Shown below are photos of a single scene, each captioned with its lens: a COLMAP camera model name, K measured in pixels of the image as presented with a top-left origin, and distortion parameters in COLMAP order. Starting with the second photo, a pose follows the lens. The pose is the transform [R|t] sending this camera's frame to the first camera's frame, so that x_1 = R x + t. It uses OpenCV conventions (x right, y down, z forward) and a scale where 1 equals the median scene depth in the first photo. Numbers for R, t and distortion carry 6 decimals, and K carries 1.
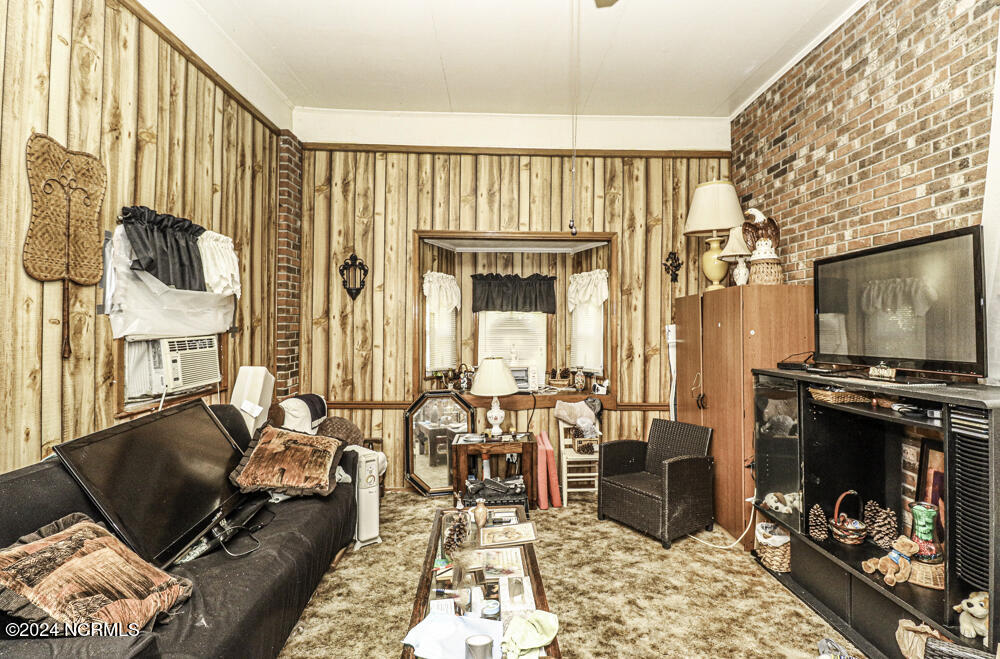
lens RADIAL K [[471.6, 0, 501.6], [0, 471.6, 319.9], [0, 0, 1]] dist [0.002414, -0.012274]
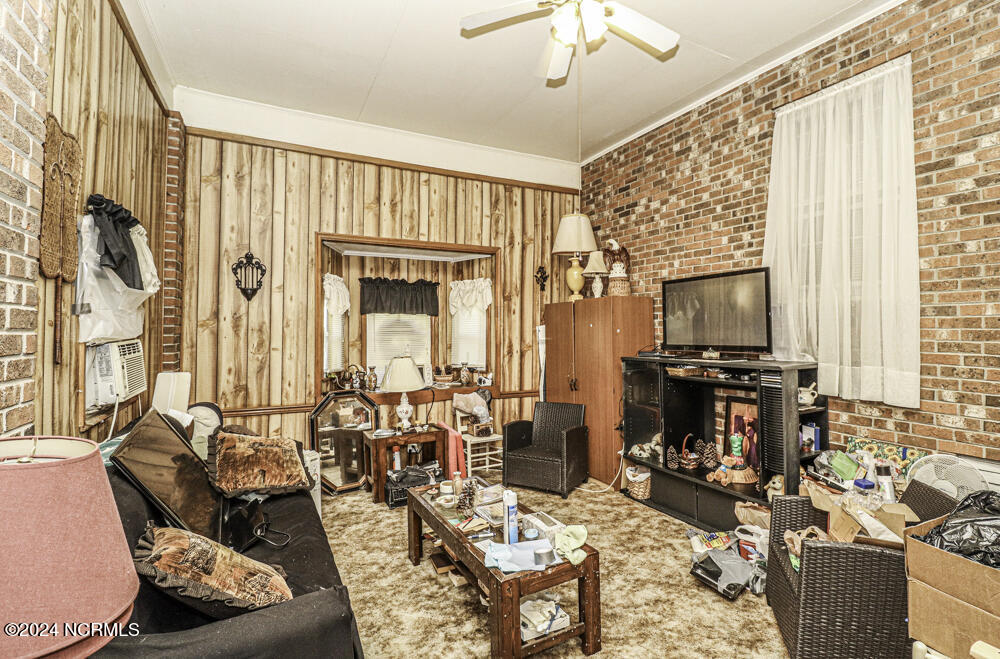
lens RADIAL K [[471.6, 0, 501.6], [0, 471.6, 319.9], [0, 0, 1]] dist [0.002414, -0.012274]
pose [[0.908125, 0.001303, 0.418698, -0.253381], [0.000599, 0.999990, -0.004413, 0.000675], [-0.418700, 0.004258, 0.908115, -0.074191]]
